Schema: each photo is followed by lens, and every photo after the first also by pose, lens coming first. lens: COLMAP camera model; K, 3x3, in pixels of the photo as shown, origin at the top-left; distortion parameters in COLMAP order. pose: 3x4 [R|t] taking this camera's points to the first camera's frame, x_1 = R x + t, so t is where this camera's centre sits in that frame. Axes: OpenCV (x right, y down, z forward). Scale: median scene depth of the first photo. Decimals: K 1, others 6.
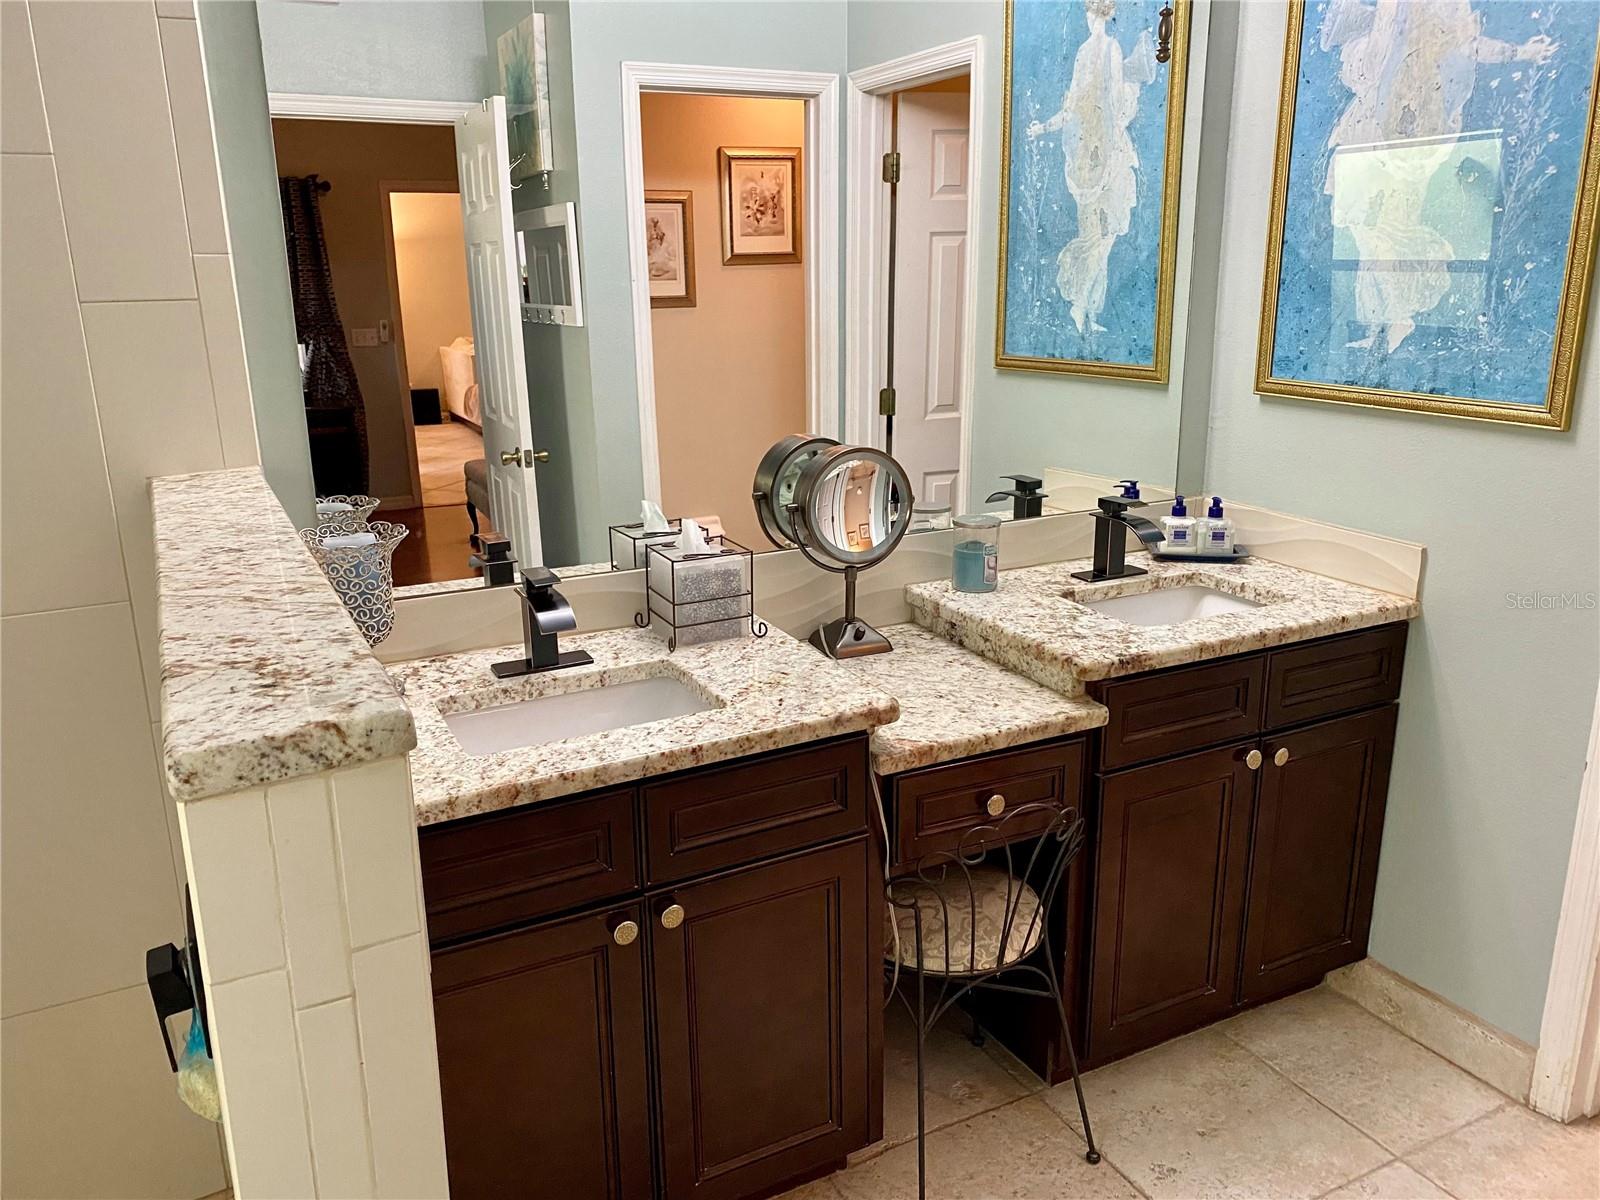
lens RADIAL K [[1220.8, 0, 800.0], [0, 1220.8, 600.0], [0, 0, 1]] dist [0.038561, -0.064275]
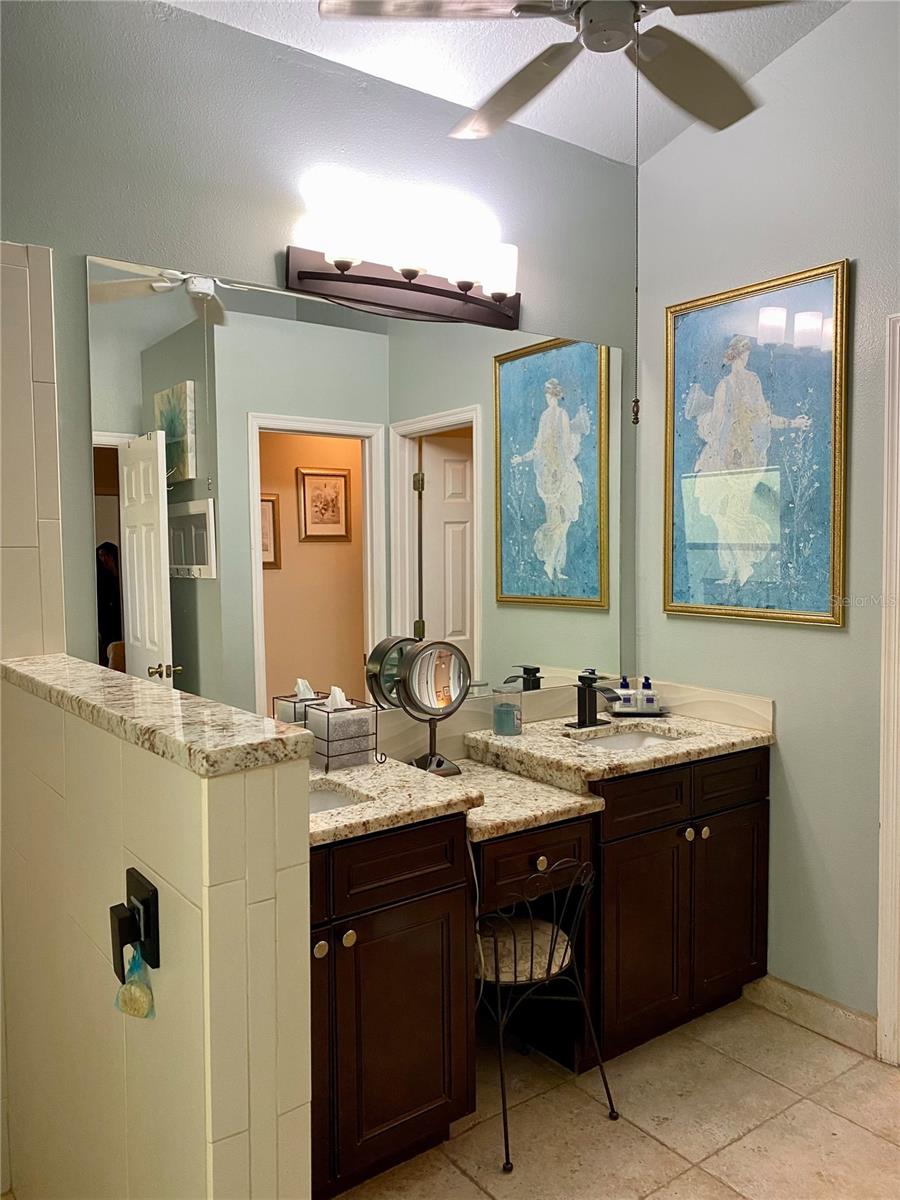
lens RADIAL K [[912.4, 0, 450.0], [0, 912.4, 600.0], [0, 0, 1]] dist [0.071547, -0.128169]
pose [[0.986493, -0.003296, 0.163770, -0.126308], [0.038627, 0.976282, -0.213030, 0.073034], [-0.159183, 0.216479, 0.963223, -0.157649]]
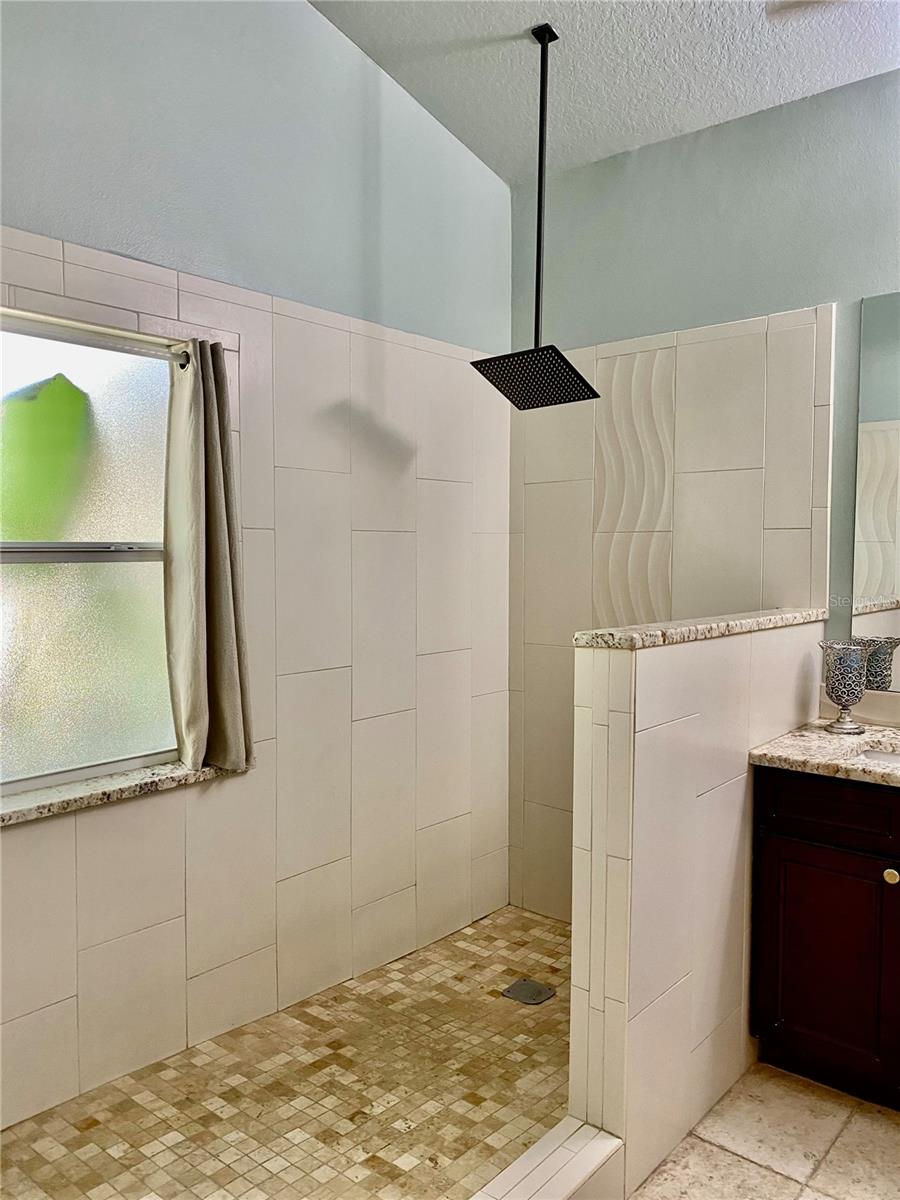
lens RADIAL K [[912.4, 0, 450.0], [0, 912.4, 600.0], [0, 0, 1]] dist [0.071547, -0.128169]
pose [[0.377086, 0.072392, -0.923345, 0.595176], [-0.260819, 0.964894, -0.030867, 0.071783], [0.888696, 0.252465, 0.382729, -0.112870]]
